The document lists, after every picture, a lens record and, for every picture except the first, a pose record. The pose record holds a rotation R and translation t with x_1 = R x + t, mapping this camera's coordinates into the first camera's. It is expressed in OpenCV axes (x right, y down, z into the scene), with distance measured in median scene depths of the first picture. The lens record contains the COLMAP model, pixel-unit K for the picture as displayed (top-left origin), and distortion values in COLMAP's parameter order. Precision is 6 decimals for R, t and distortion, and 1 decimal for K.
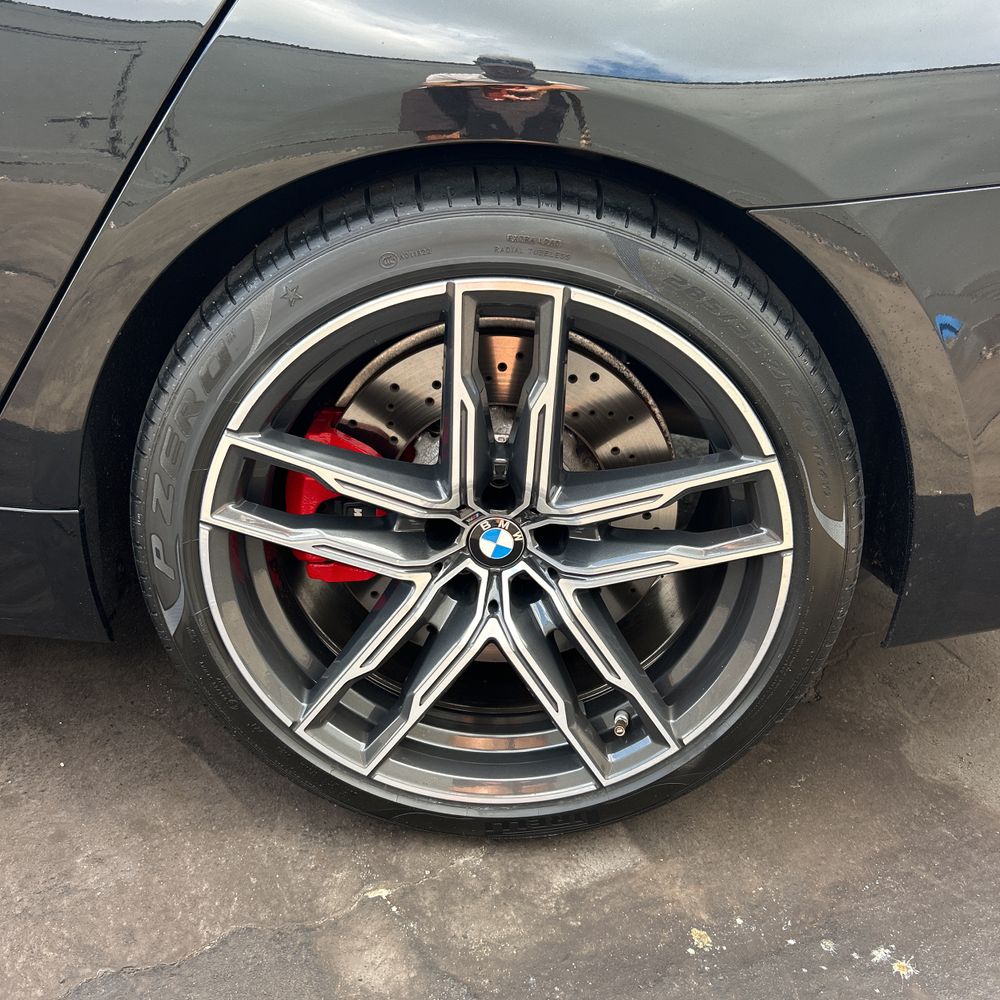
lens RADIAL K [[995.9, 0, 518.8], [0, 995.9, 482.1], [0, 0, 1]] dist [0.118460, -0.266628]
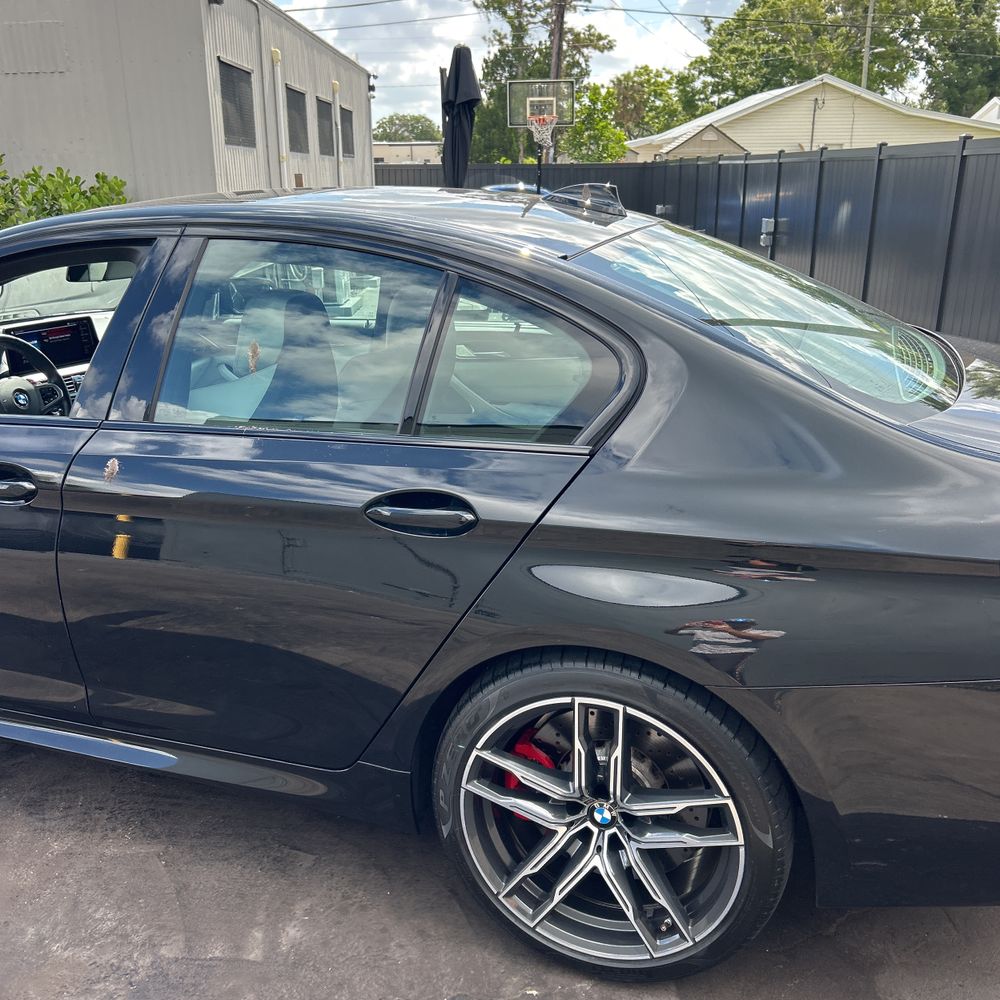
lens RADIAL K [[993.9, 0, 500.0], [0, 993.9, 500.0], [0, 0, 1]] dist [0.017653, -0.017778]
pose [[0.942911, 0.043708, -0.330164, 0.404130], [-0.090236, 0.987798, -0.126935, -0.282461], [0.320587, 0.149481, 0.935350, -0.973285]]
